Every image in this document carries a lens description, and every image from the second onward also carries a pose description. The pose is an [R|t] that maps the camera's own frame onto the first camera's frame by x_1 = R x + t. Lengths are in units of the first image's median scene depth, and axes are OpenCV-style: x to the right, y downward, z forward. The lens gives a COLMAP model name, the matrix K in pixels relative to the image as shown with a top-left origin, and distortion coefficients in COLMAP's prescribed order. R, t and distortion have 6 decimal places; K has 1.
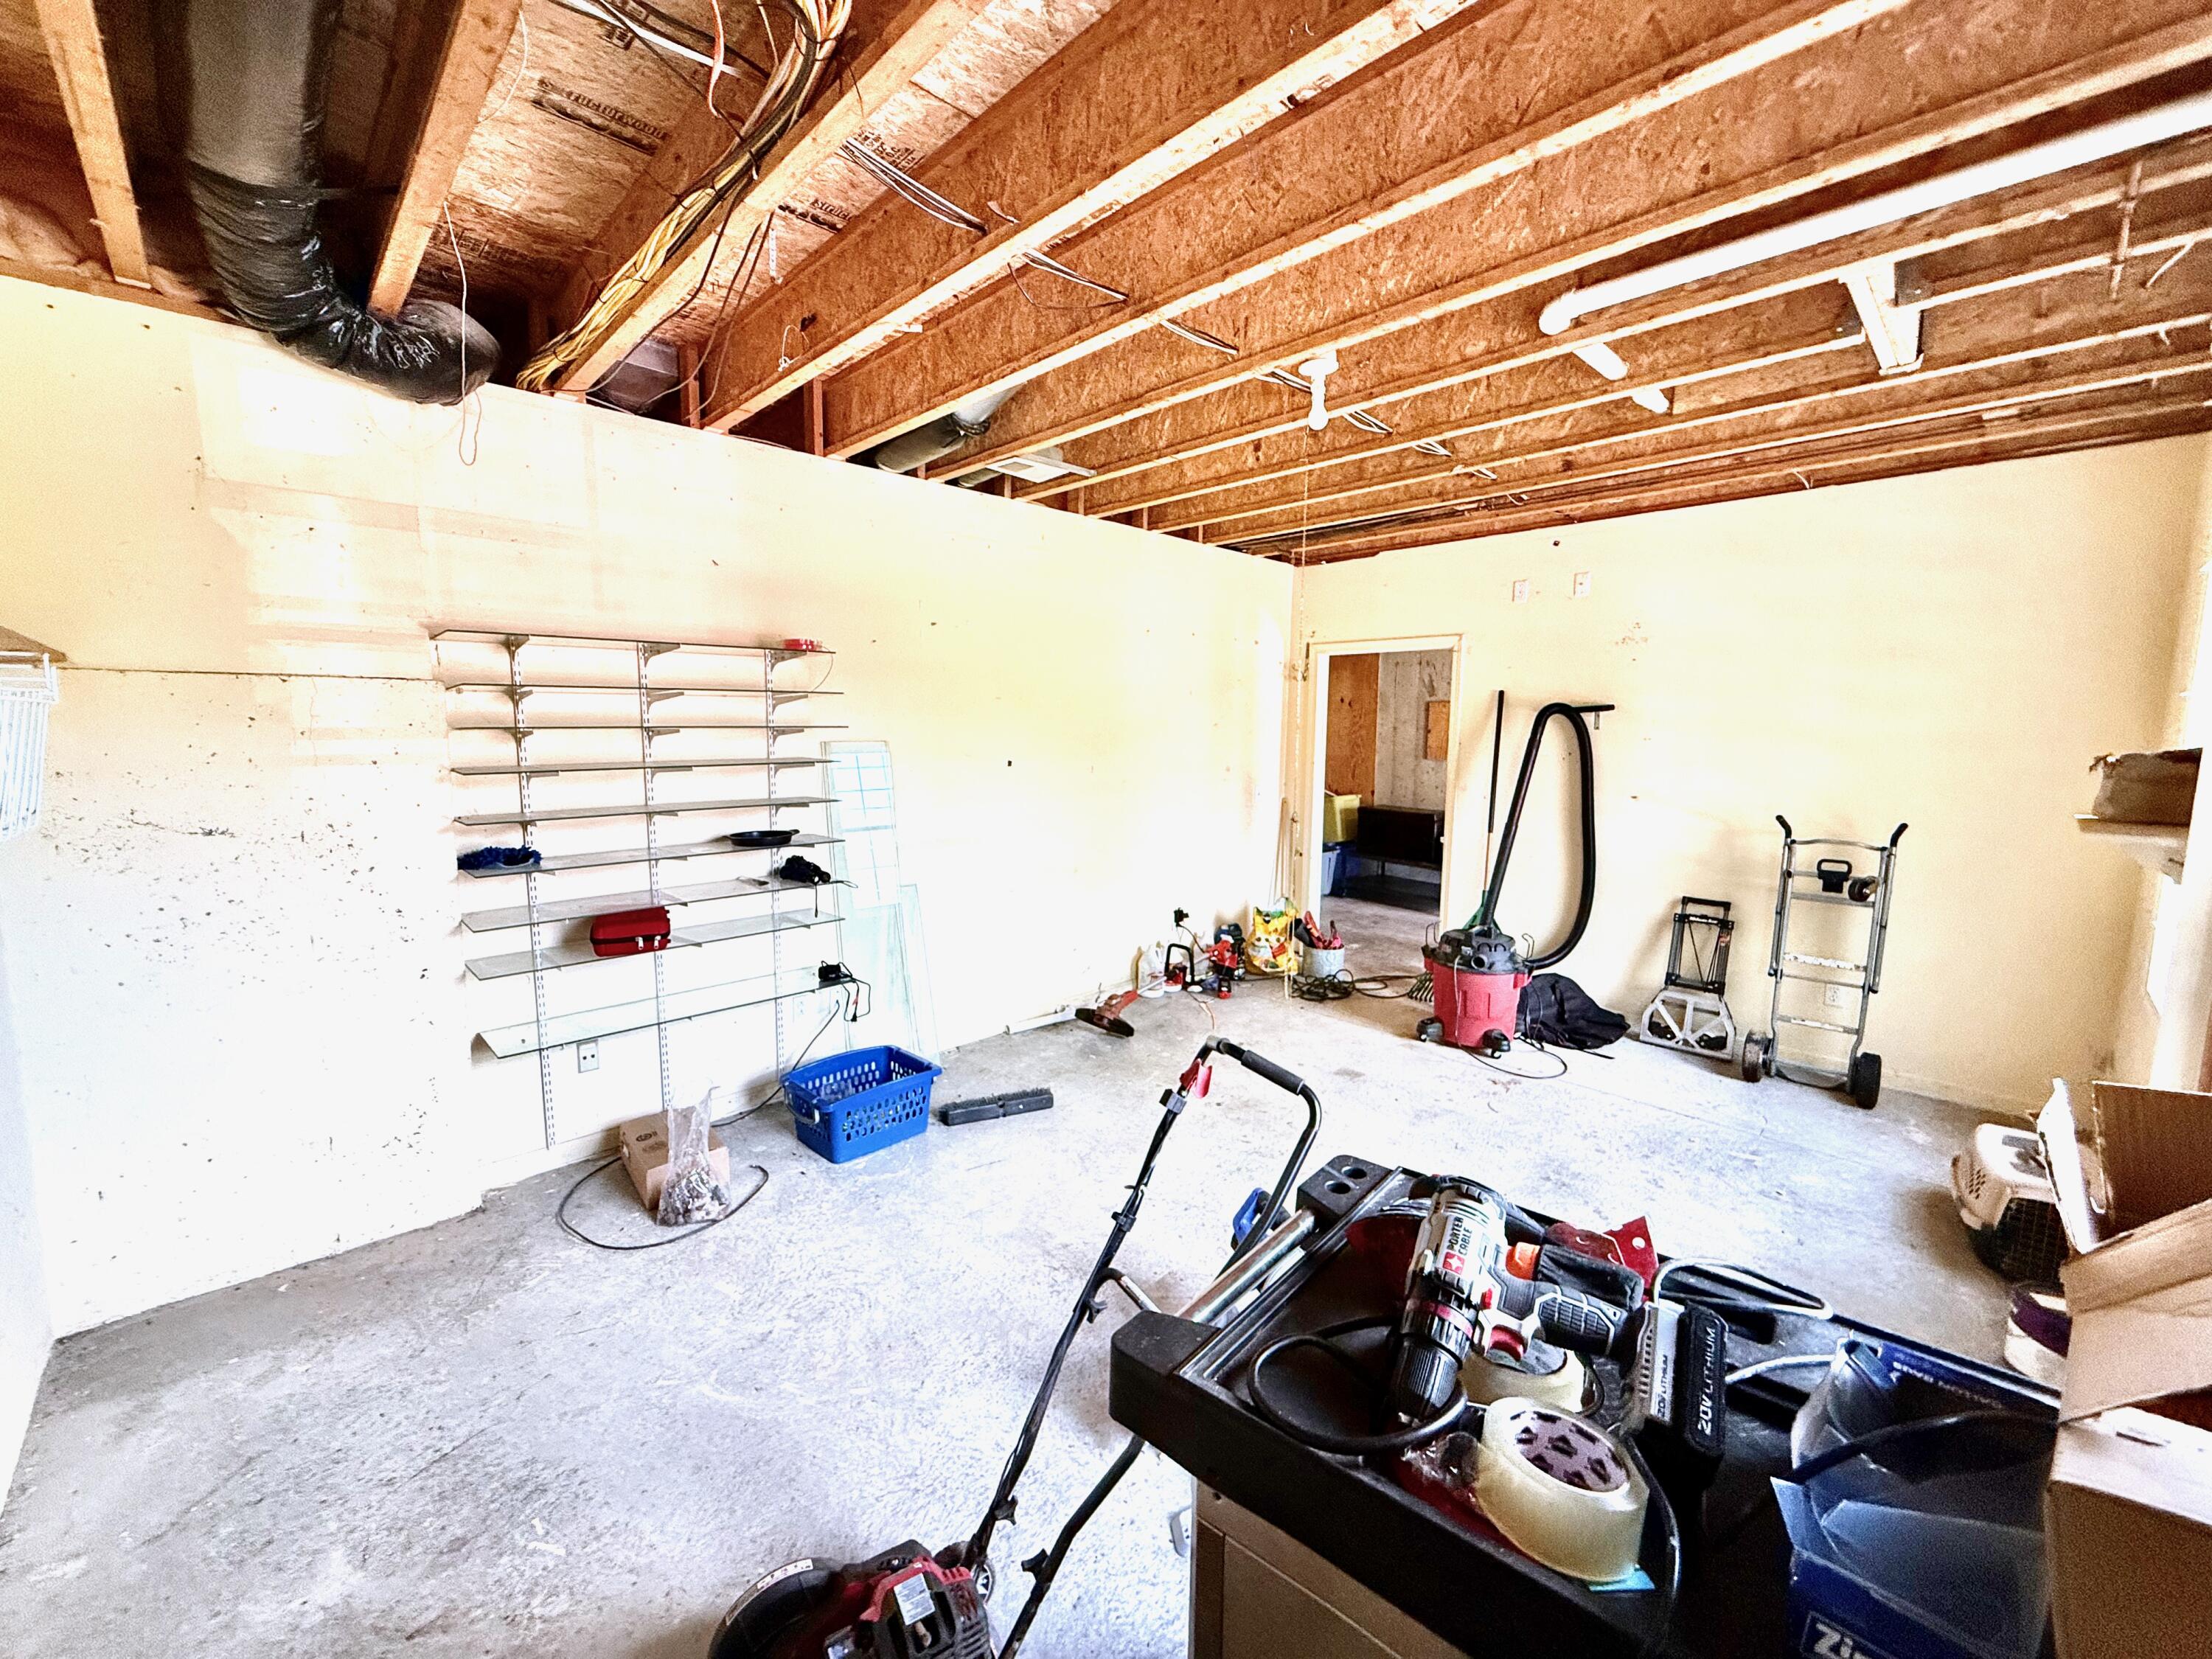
lens RADIAL K [[881.0, 0, 1092.4], [0, 881.0, 837.4], [0, 0, 1]] dist [-0.000238, -0.000050]
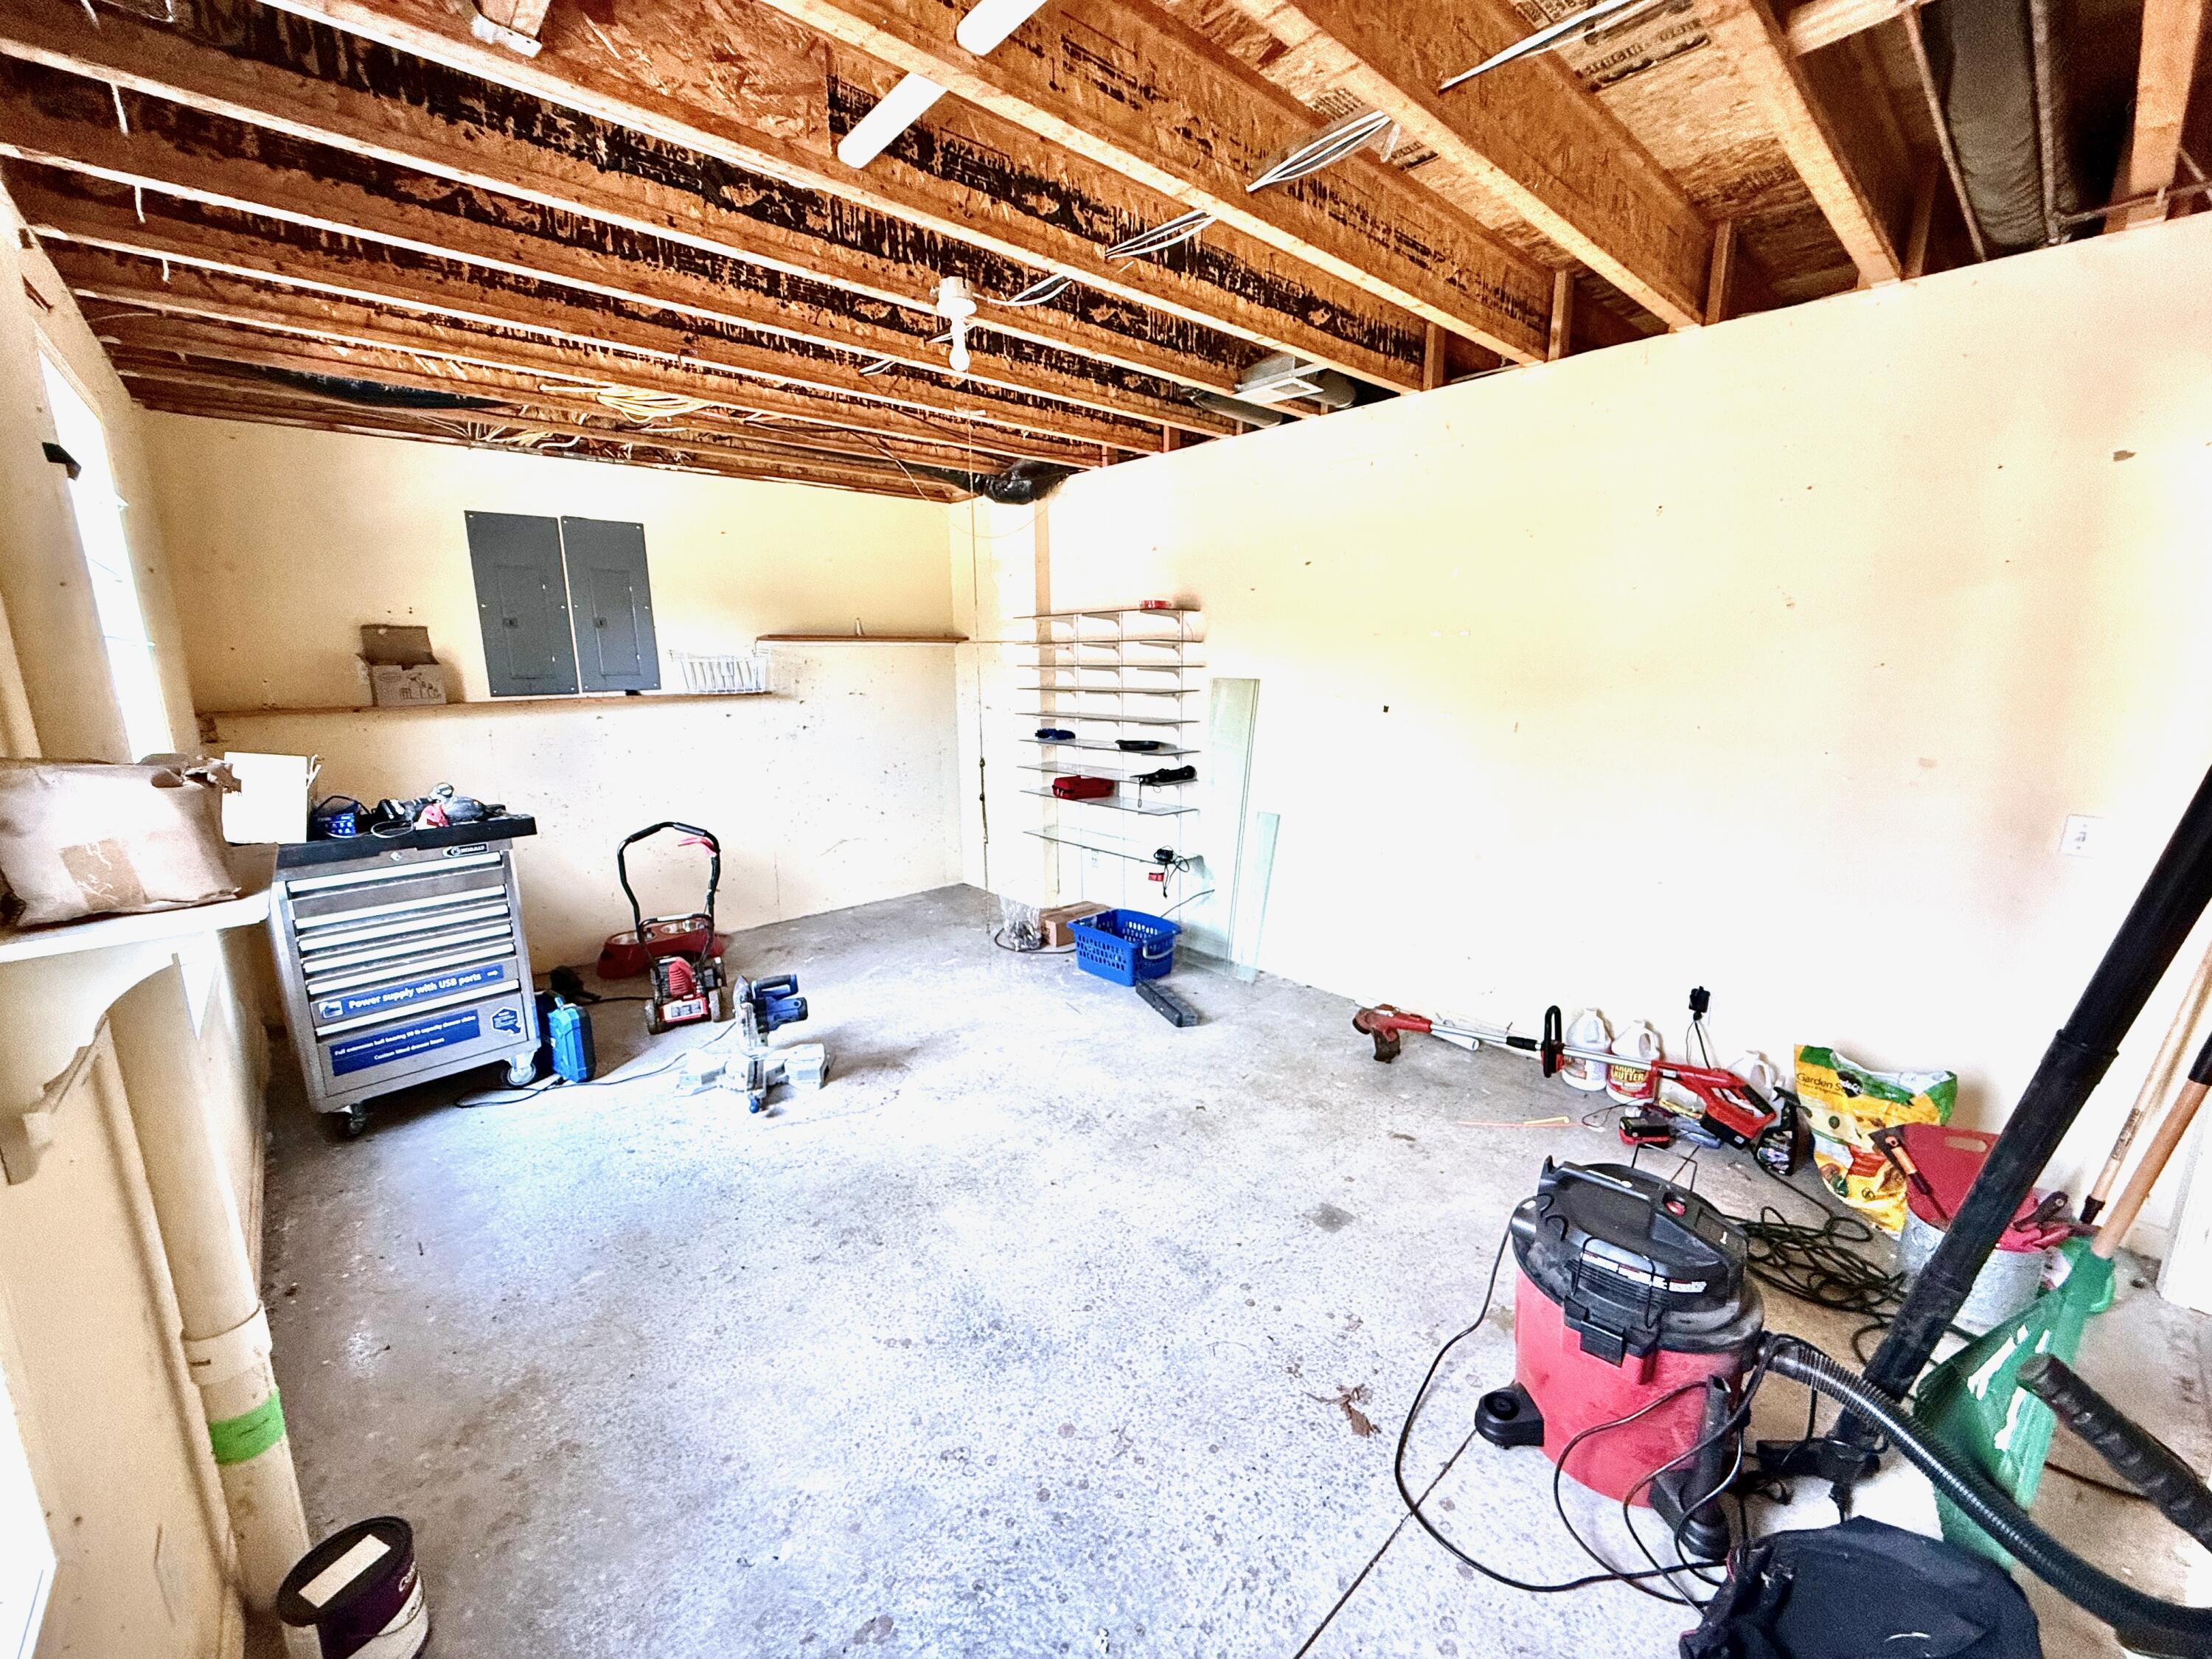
lens RADIAL K [[883.6, 0, 1099.2], [0, 883.6, 823.8], [0, 0, 1]] dist [-0.000913, -0.000085]
pose [[-0.030021, 0.186052, -0.982081, 1.068674], [-0.120957, 0.974627, 0.188337, -0.138375], [0.992204, 0.124443, -0.006755, 0.978171]]
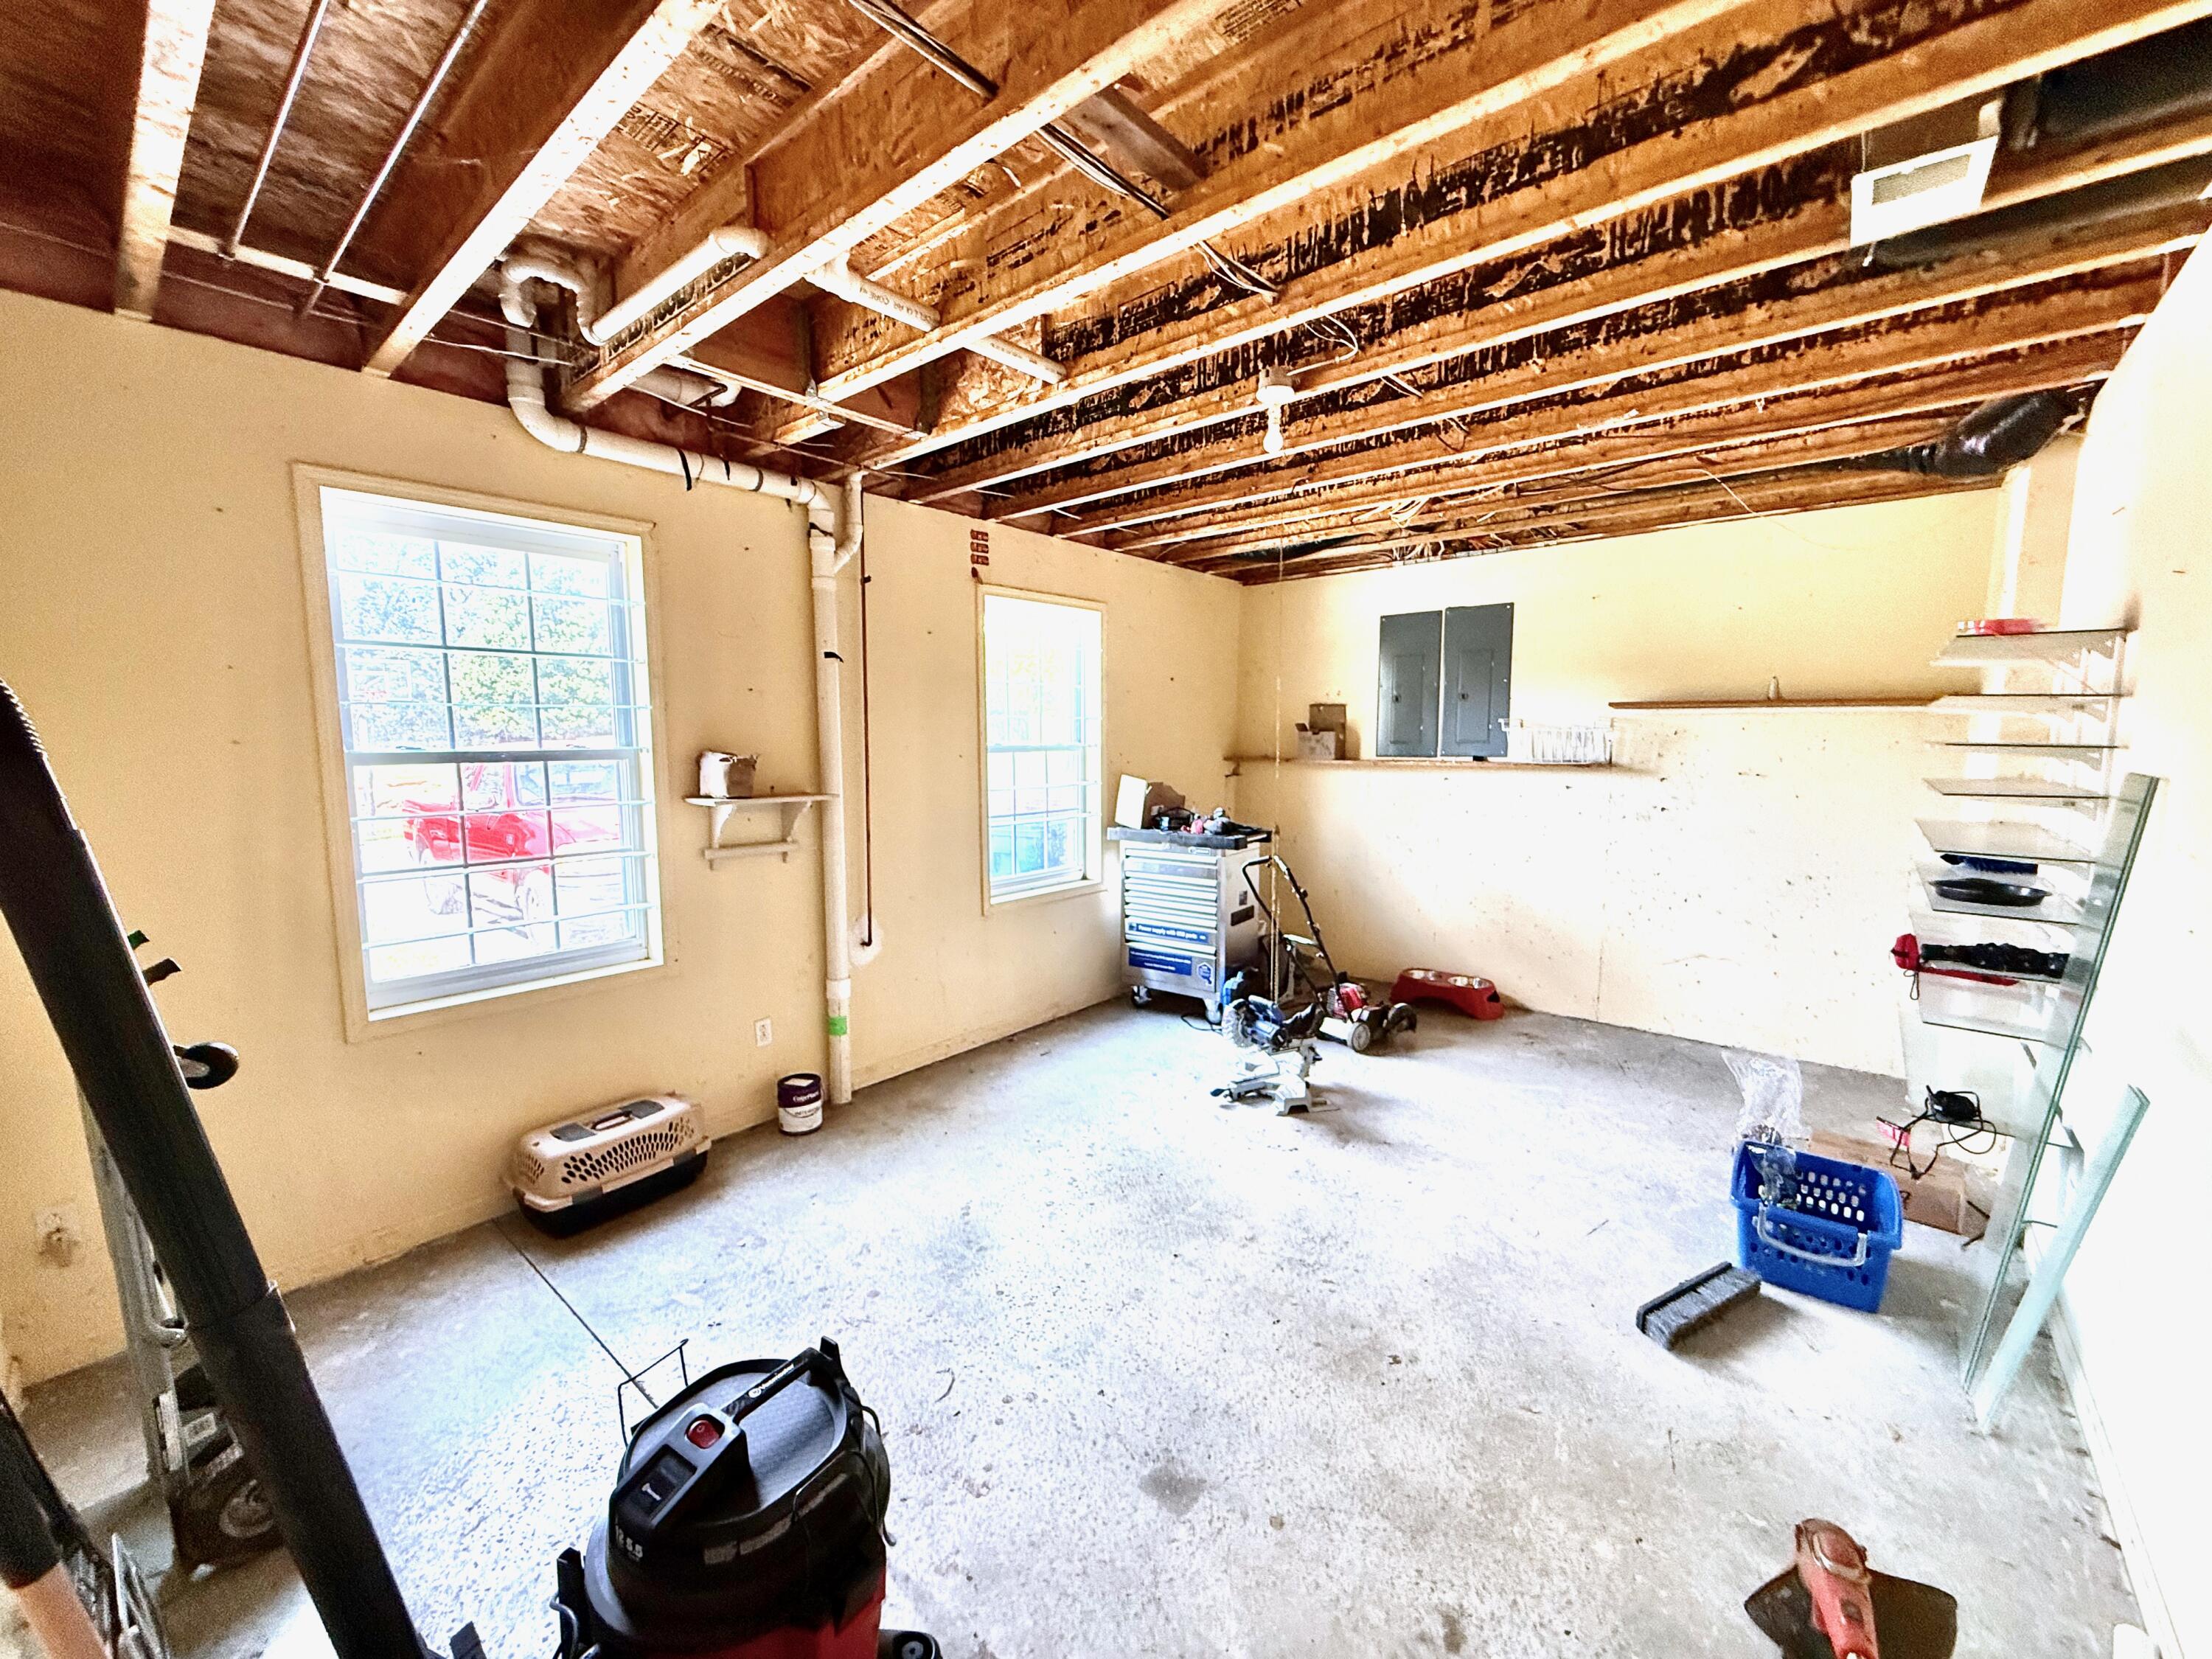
lens RADIAL K [[883.6, 0, 1099.2], [0, 883.6, 823.8], [0, 0, 1]] dist [-0.000913, -0.000085]
pose [[-0.995607, 0.006868, -0.093378, 0.451730], [-0.014739, 0.973376, 0.228740, -0.219923], [0.092463, 0.229111, -0.968999, 1.672863]]
